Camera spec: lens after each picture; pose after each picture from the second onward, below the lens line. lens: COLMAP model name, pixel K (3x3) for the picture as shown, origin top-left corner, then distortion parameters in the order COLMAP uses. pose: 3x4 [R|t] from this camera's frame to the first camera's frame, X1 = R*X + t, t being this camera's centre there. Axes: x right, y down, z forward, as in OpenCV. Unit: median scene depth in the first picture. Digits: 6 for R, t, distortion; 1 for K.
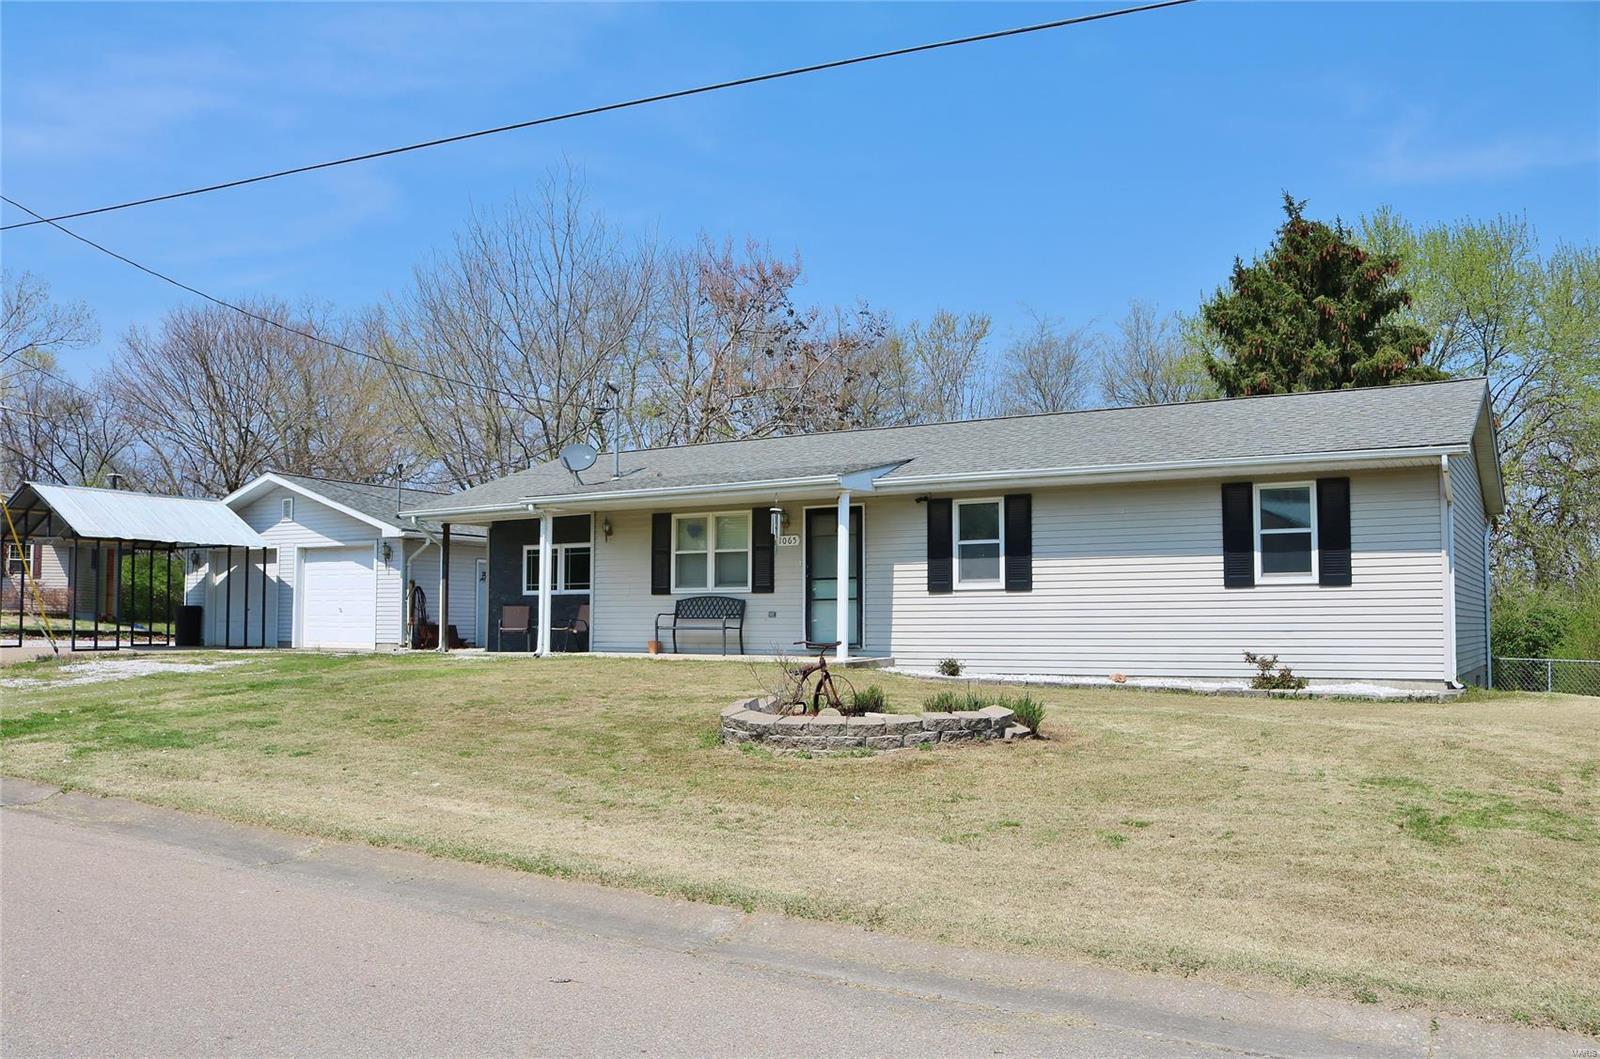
lens RADIAL K [[1311.9, 0, 812.9], [0, 1311.9, 546.4], [0, 0, 1]] dist [-0.138552, 0.089056]
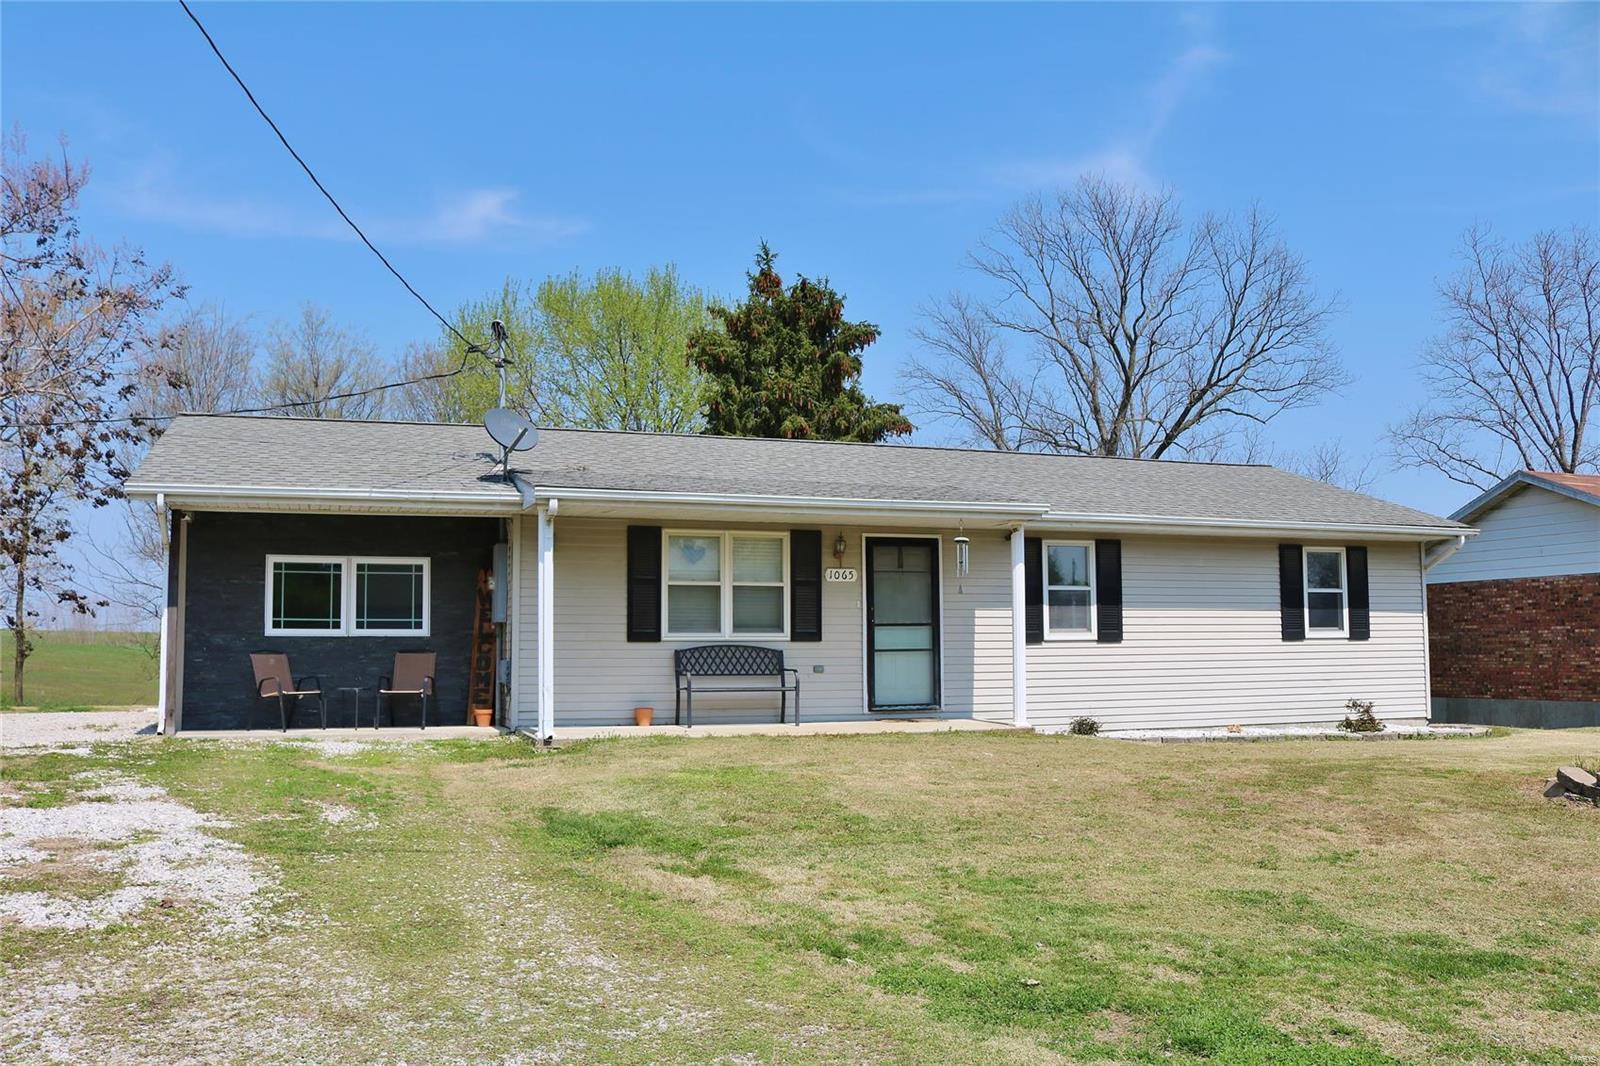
lens RADIAL K [[1315.5, 0, 765.8], [0, 1315.5, 539.2], [0, 0, 1]] dist [-0.147898, 0.105942]
pose [[0.648095, 0.063554, 0.758903, -0.641476], [-0.041327, 0.997978, -0.048283, 0.013990], [-0.760437, -0.000071, 0.649412, 0.515162]]
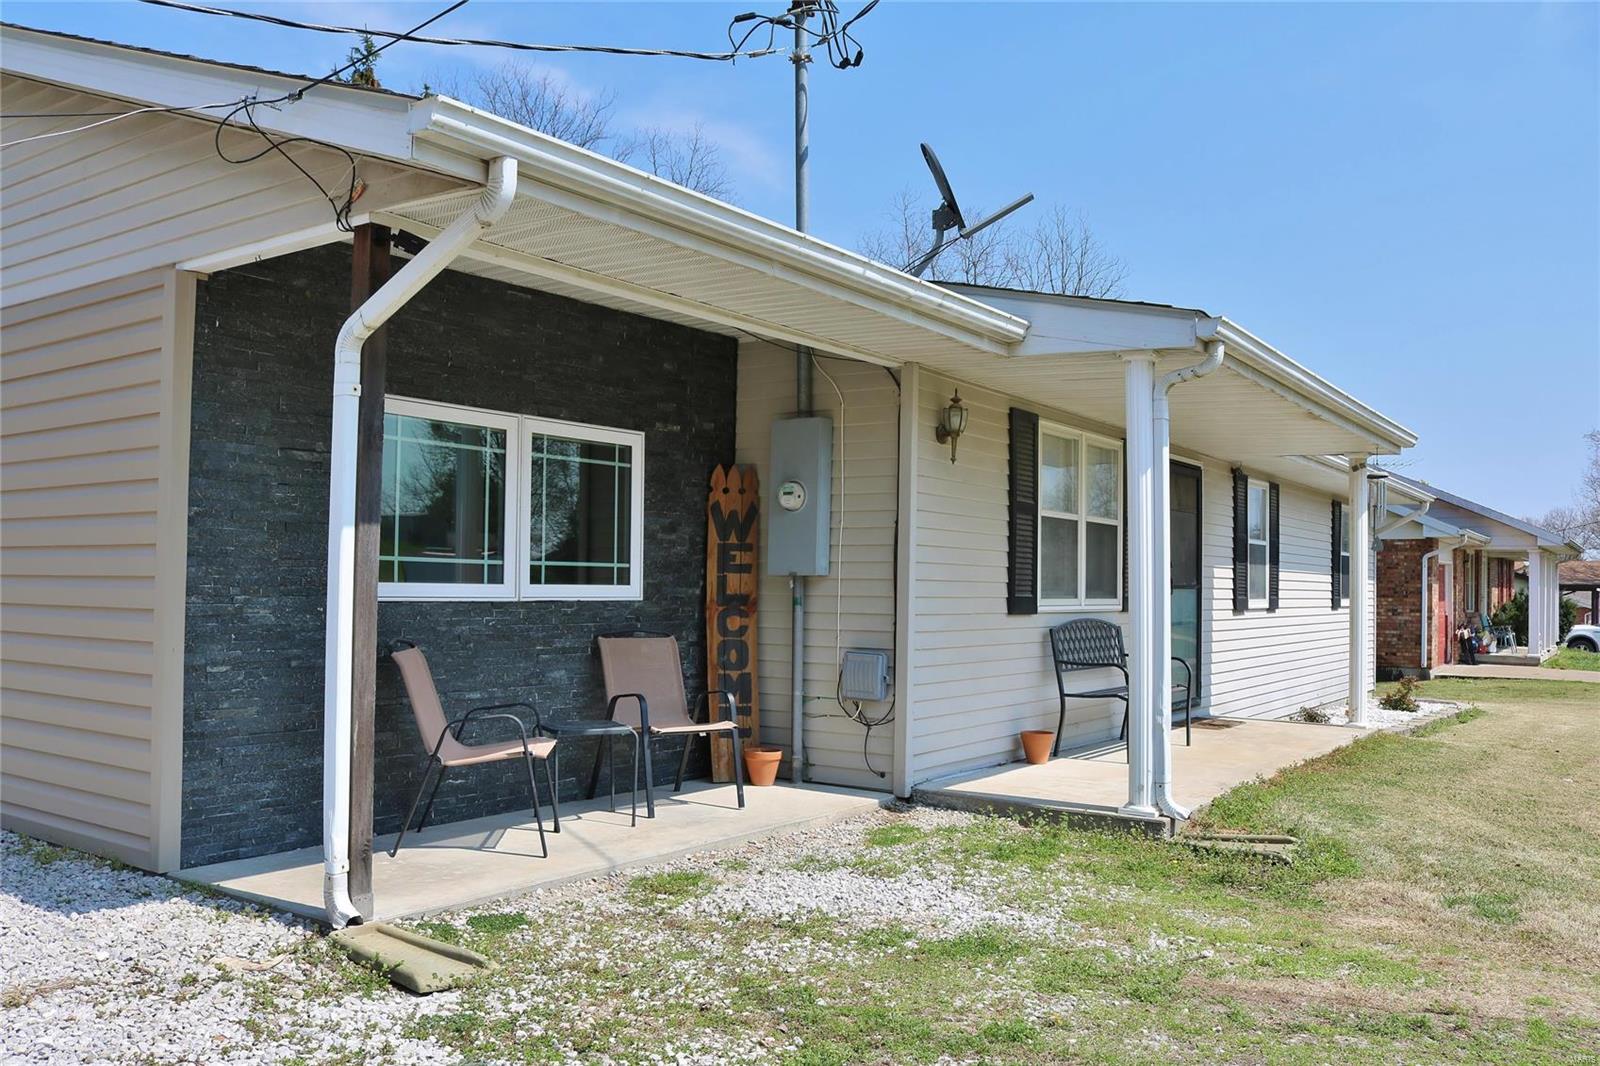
lens RADIAL K [[1315.5, 0, 776.9], [0, 1315.5, 536.8], [0, 0, 1]] dist [-0.147898, 0.105942]
pose [[0.079304, 0.038981, 0.996088, -0.544746], [-0.075544, 0.996597, -0.032987, 0.033639], [-0.993984, -0.072632, 0.081979, 1.092620]]
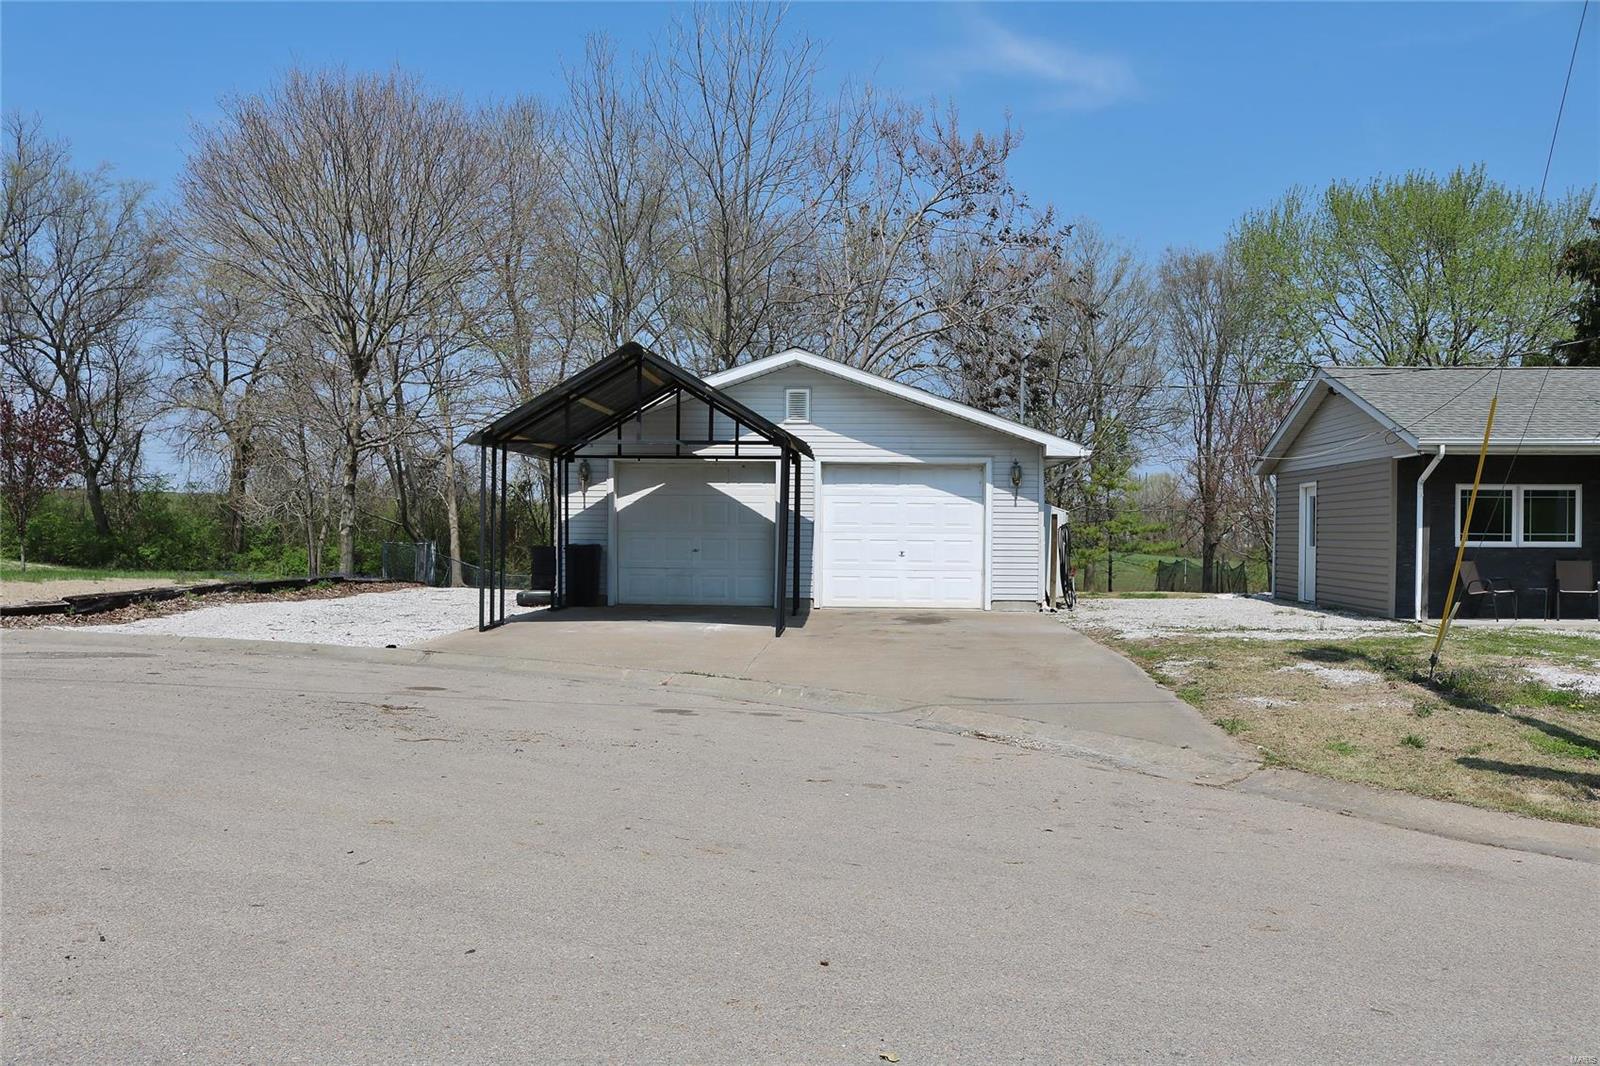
lens RADIAL K [[1315.5, 0, 792.6], [0, 1315.5, 542.3], [0, 0, 1]] dist [-0.147898, 0.105942]
pose [[0.904392, 0.003308, 0.426689, -1.103413], [-0.034078, 0.997336, 0.064499, -0.001660], [-0.425339, -0.072873, 0.902095, 0.571503]]
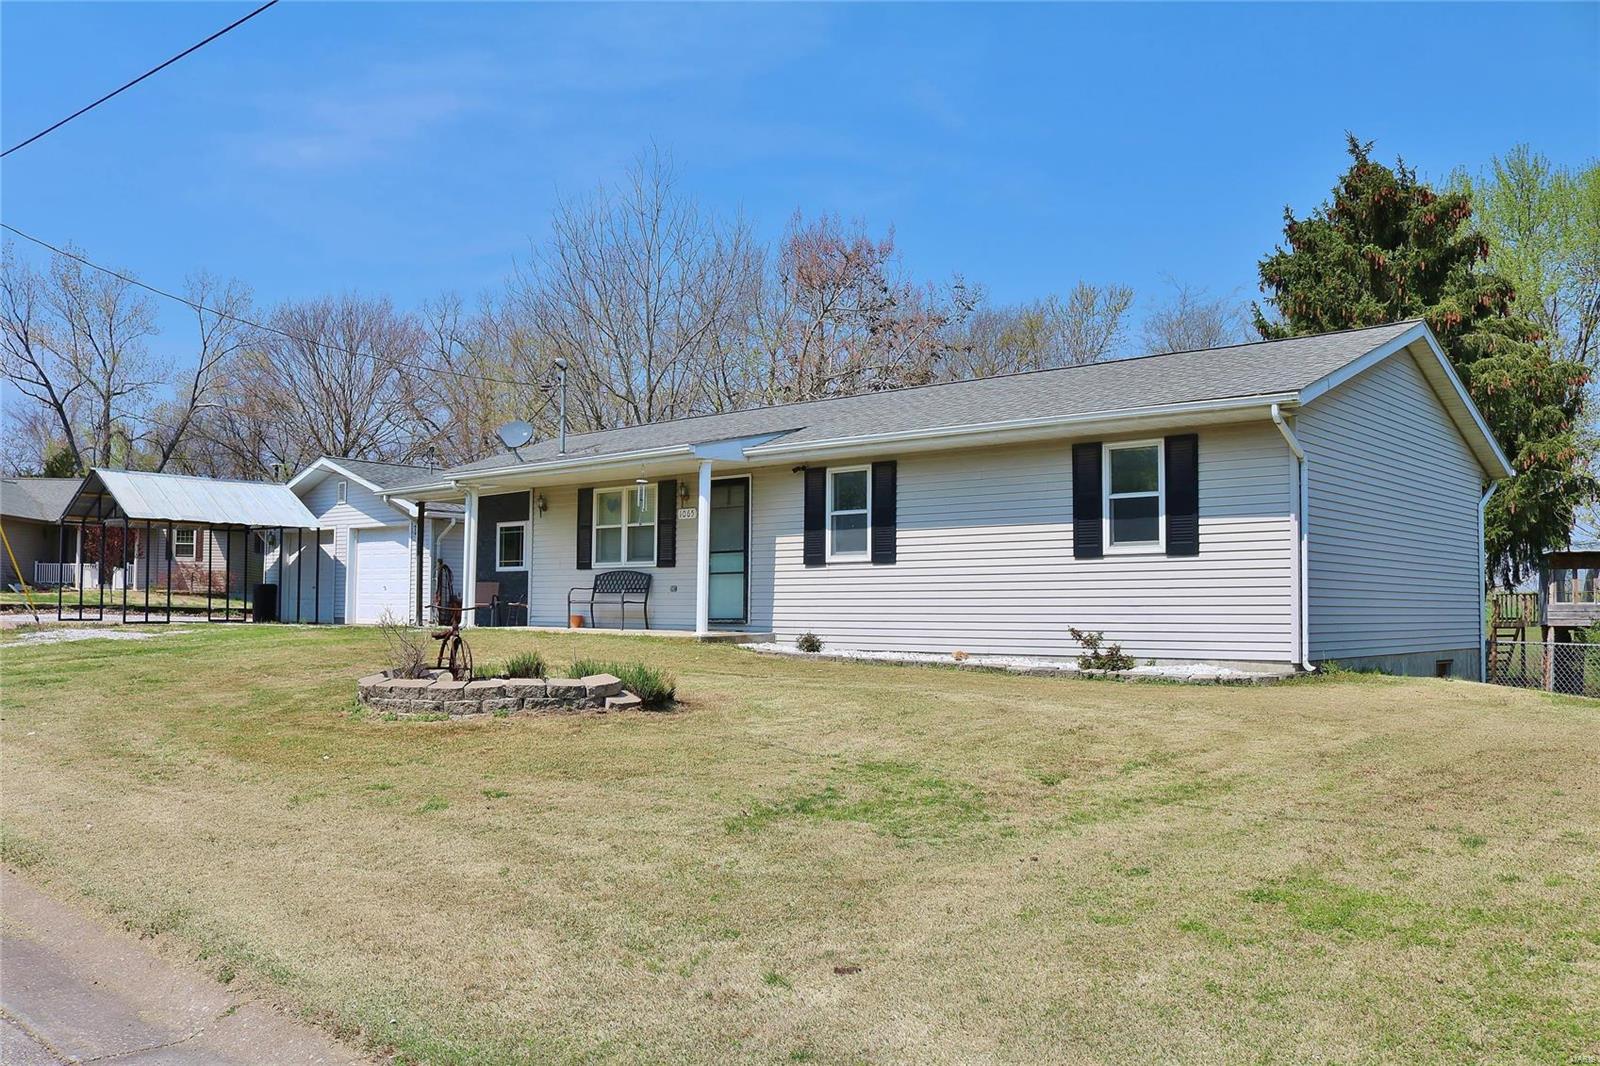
lens RADIAL K [[1315.5, 0, 803.9], [0, 1315.5, 537.9], [0, 0, 1]] dist [-0.147898, 0.105942]
pose [[0.982388, -0.004734, -0.186793, 0.247853], [0.005439, 0.999980, 0.003262, 0.010974], [0.186774, -0.004220, 0.982394, 0.048409]]
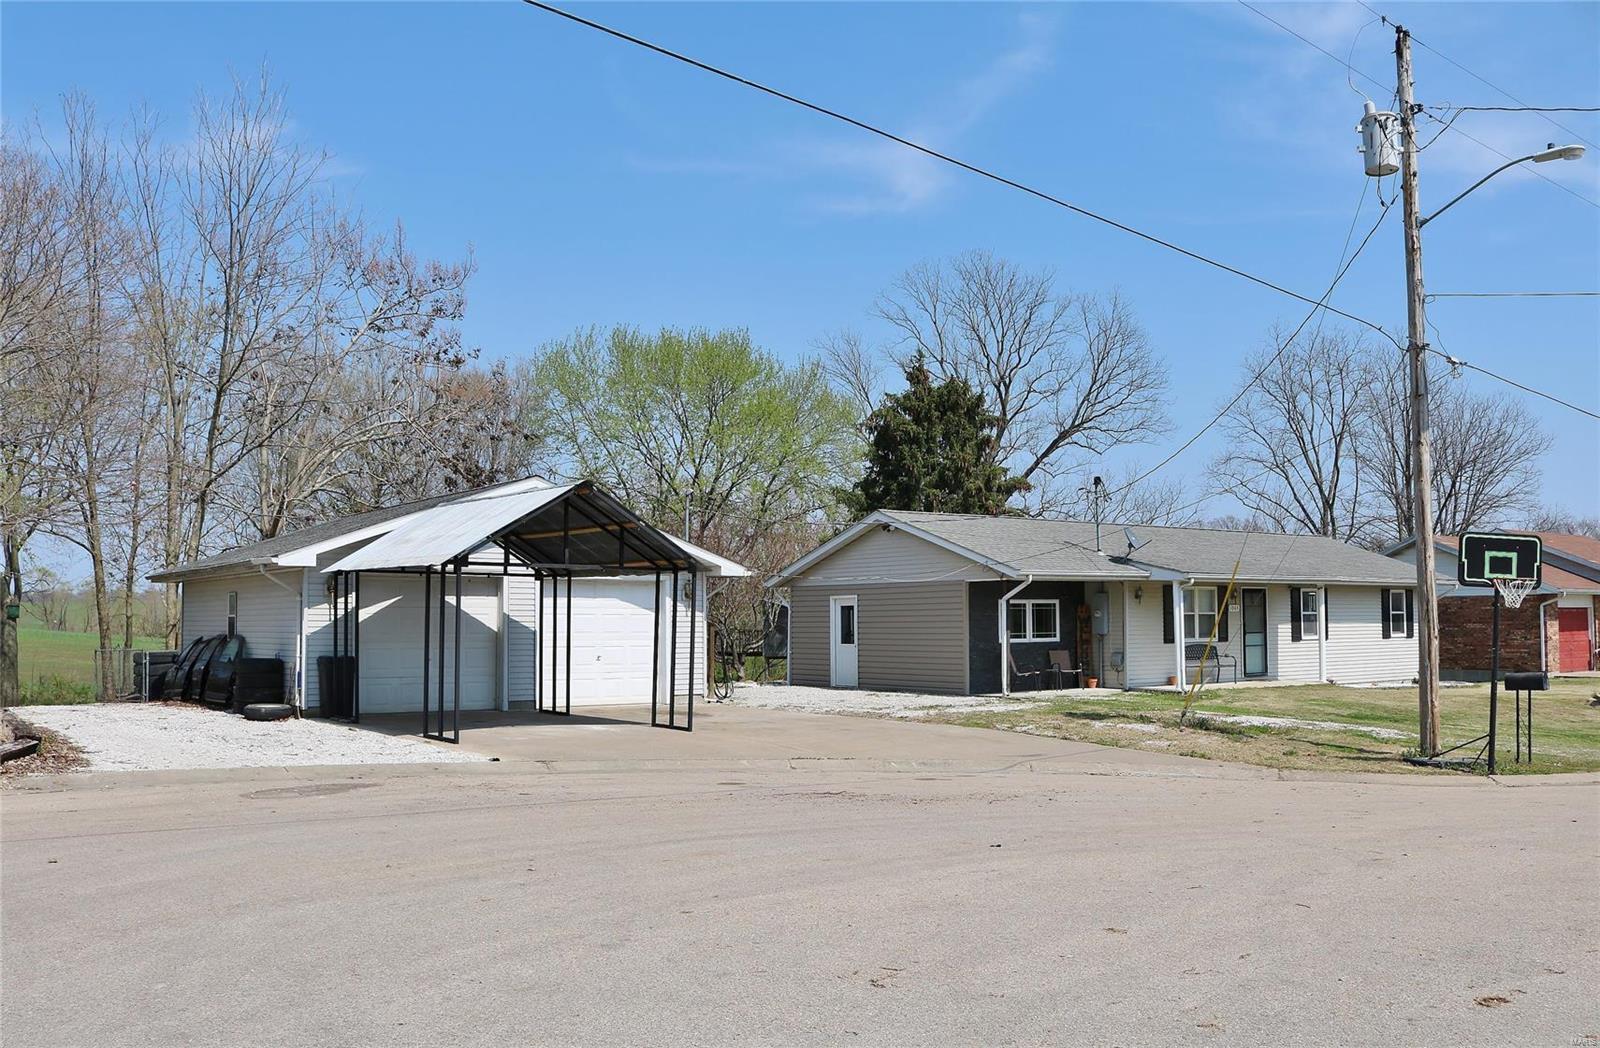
lens RADIAL K [[1311.9, 0, 779.0], [0, 1311.9, 539.6], [0, 0, 1]] dist [-0.138552, 0.089056]
pose [[0.416859, 0.054955, 0.907308, -1.627994], [-0.052275, 0.997968, -0.036428, -0.001470], [-0.907467, -0.032244, 0.418885, 0.840179]]
